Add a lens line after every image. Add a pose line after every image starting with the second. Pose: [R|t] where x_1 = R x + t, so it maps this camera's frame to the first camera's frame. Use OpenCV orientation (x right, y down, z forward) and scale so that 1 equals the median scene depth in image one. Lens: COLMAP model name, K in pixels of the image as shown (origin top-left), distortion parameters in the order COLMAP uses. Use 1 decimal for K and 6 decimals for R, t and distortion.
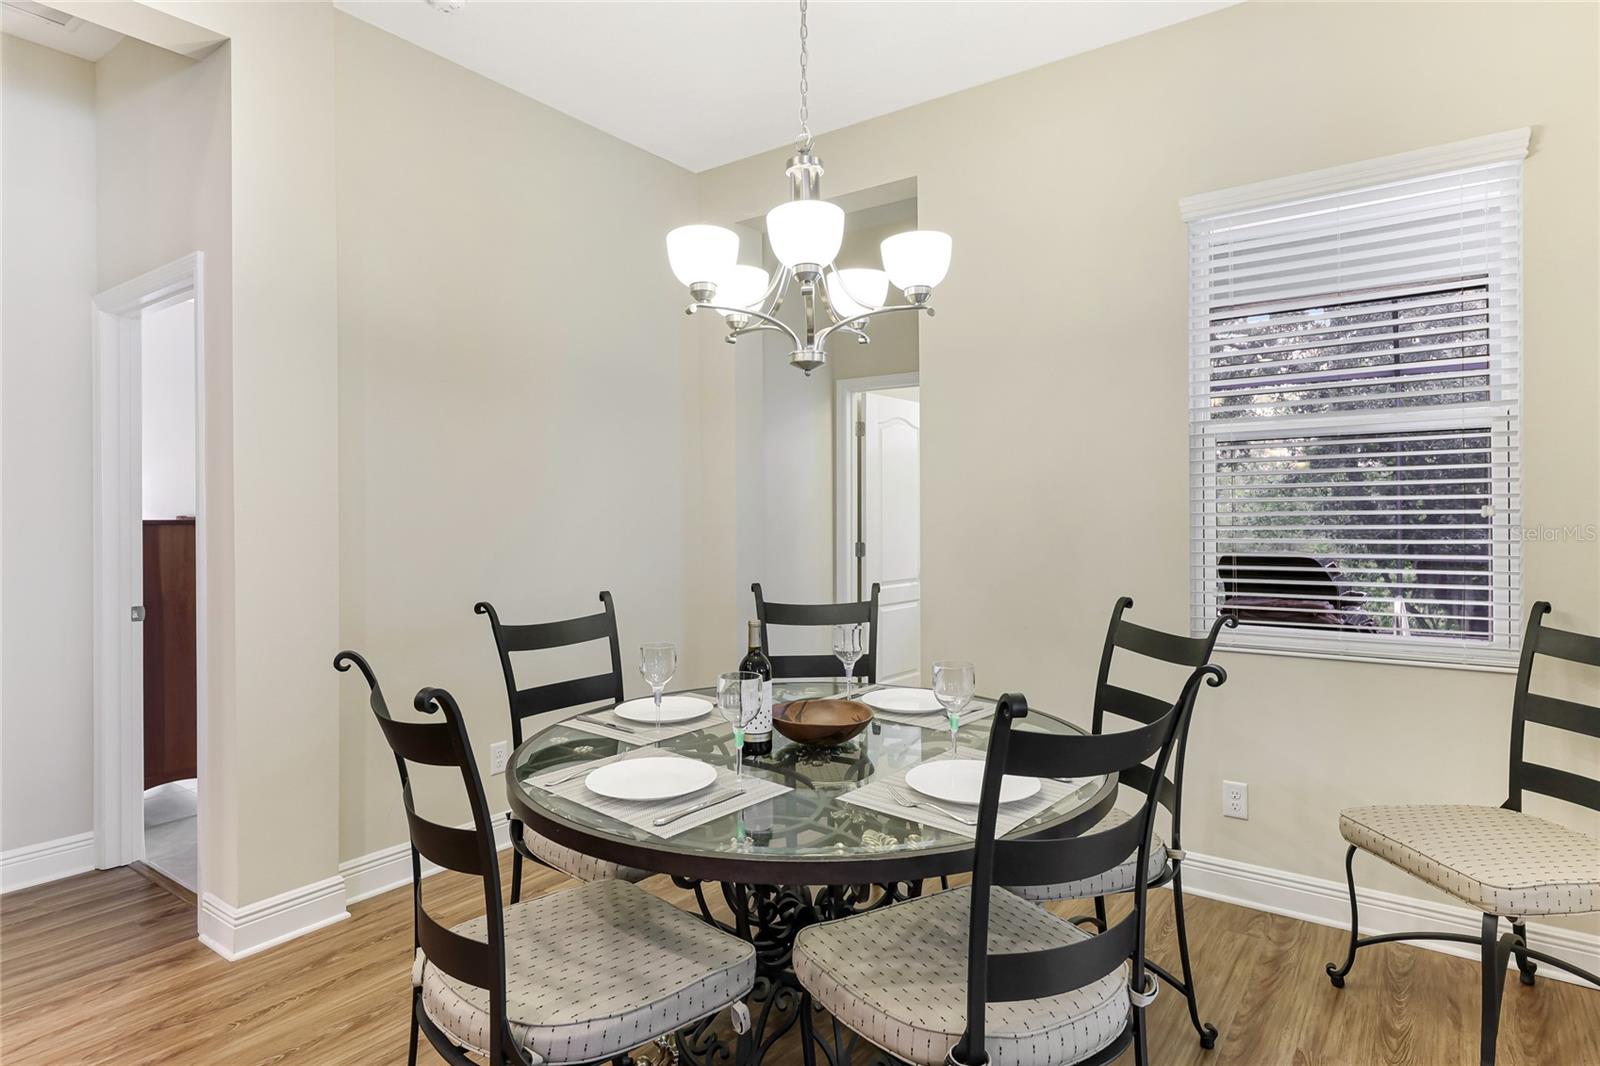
lens RADIAL K [[904.2, 0, 762.3], [0, 904.2, 506.1], [0, 0, 1]] dist [0.010621, -0.001381]
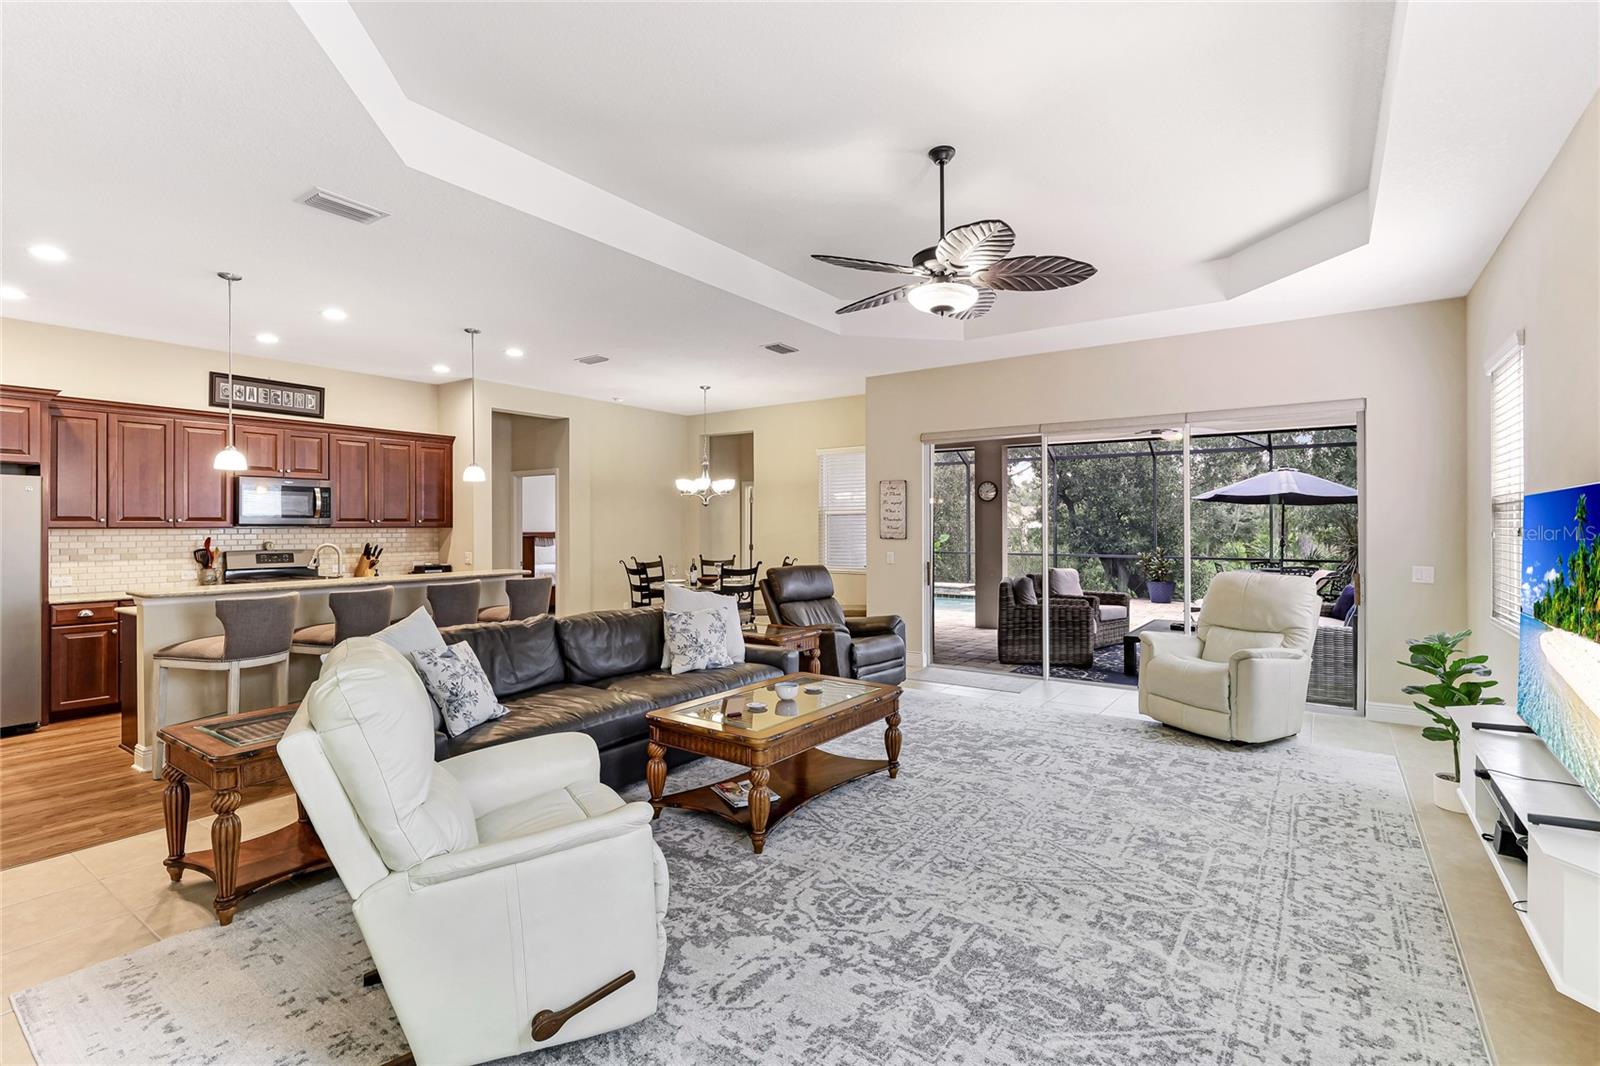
lens RADIAL K [[740.4, 0, 786.7], [0, 740.4, 524.3], [0, 0, 1]] dist [0.005194, 0.000323]
pose [[0.999717, 0.002127, 0.023713, 0.312772], [-0.002057, 0.999993, -0.002989, -0.032481], [-0.023719, 0.002939, 0.999714, -2.298714]]
